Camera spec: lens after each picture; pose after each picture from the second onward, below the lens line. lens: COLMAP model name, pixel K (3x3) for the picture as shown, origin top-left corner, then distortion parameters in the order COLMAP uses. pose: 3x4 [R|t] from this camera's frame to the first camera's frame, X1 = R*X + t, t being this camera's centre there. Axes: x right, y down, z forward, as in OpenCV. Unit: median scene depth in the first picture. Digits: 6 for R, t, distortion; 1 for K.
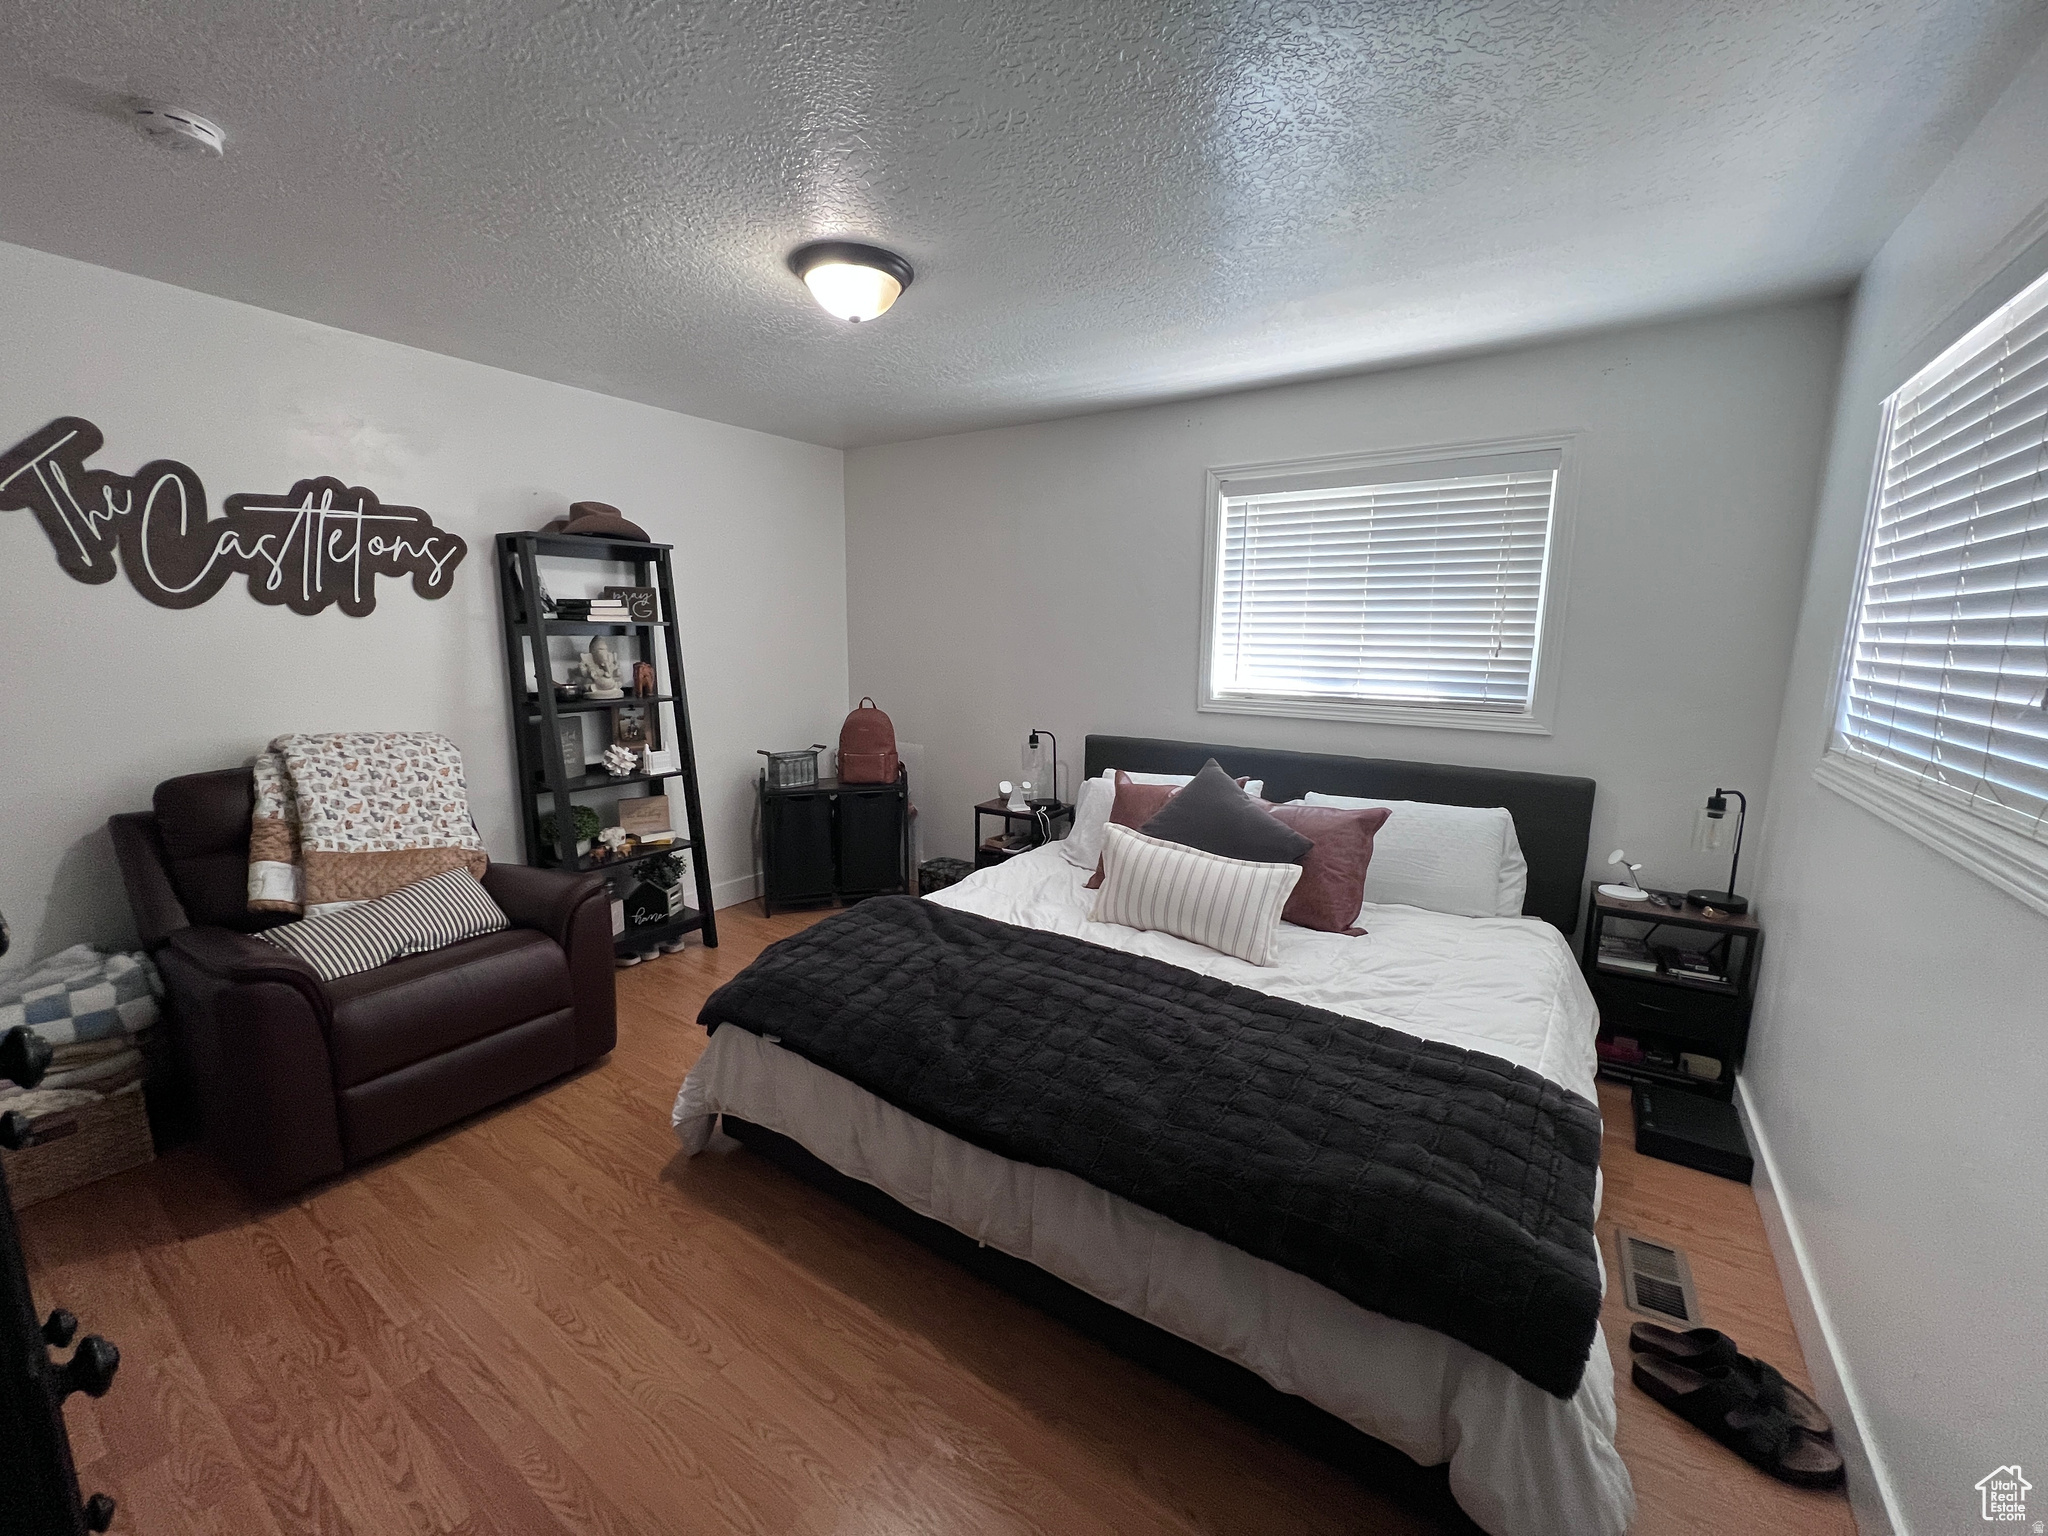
lens RADIAL K [[818.3, 0, 1015.8], [0, 818.3, 767.7], [0, 0, 1]] dist [0.001266, 0.000397]
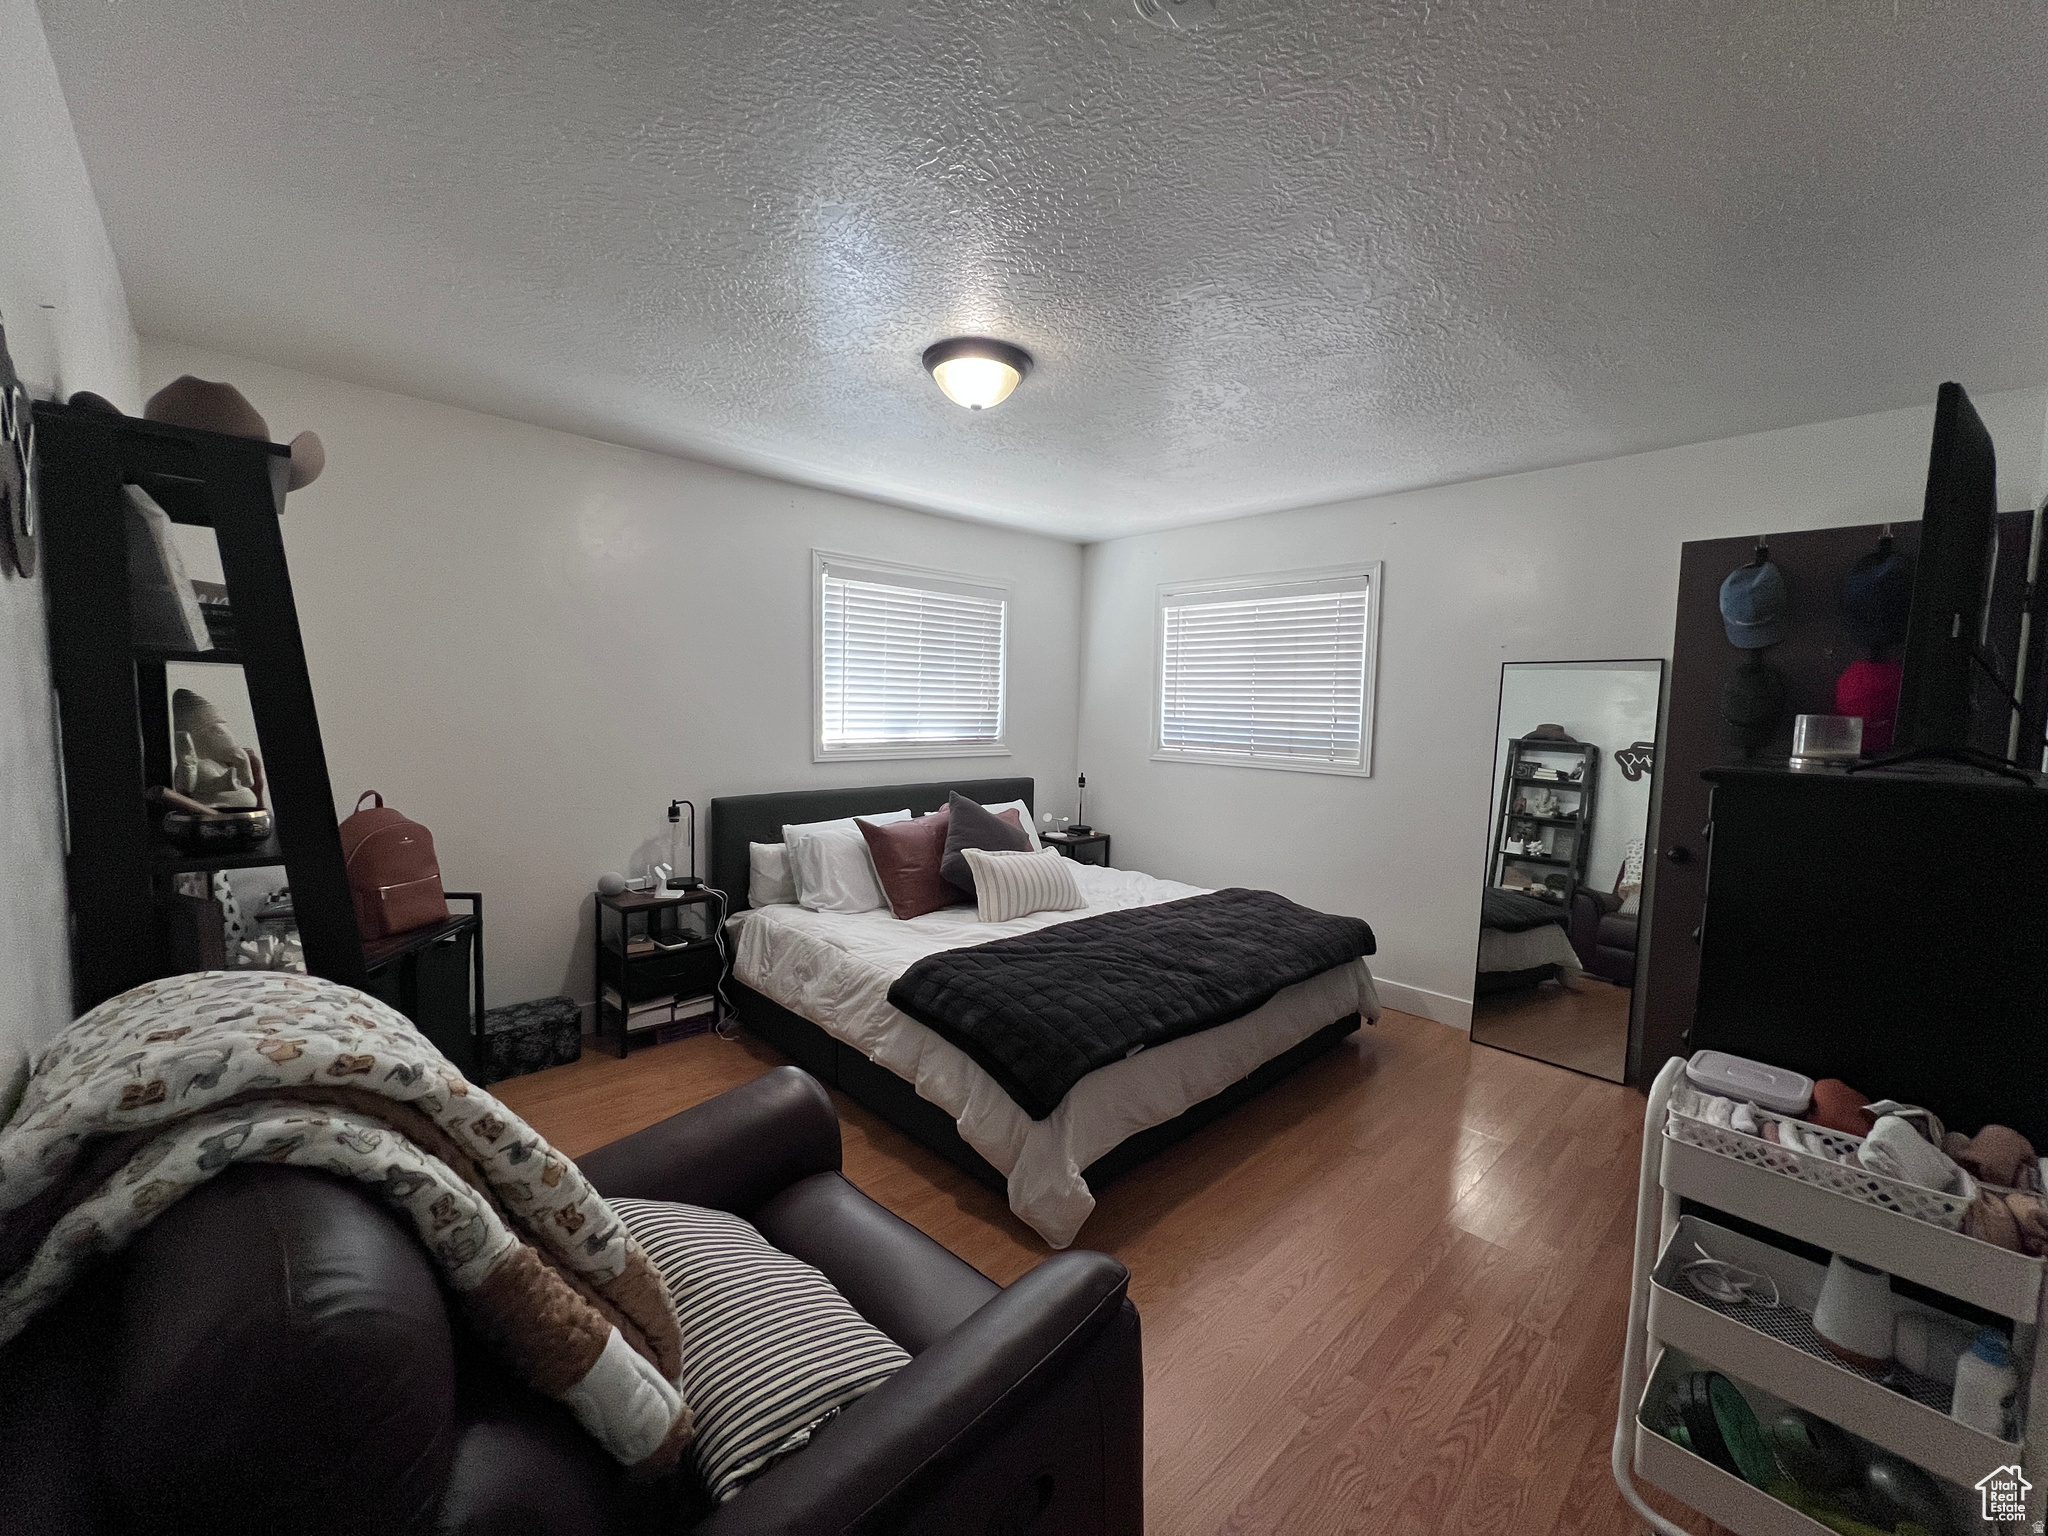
lens RADIAL K [[818.3, 0, 1018.5], [0, 818.3, 774.4], [0, 0, 1]] dist [0.001266, 0.000397]
pose [[0.211219, -0.098140, 0.972499, -0.850502], [0.133942, 0.988467, 0.070661, -0.098997], [-0.968218, 0.115334, 0.221928, 0.514047]]
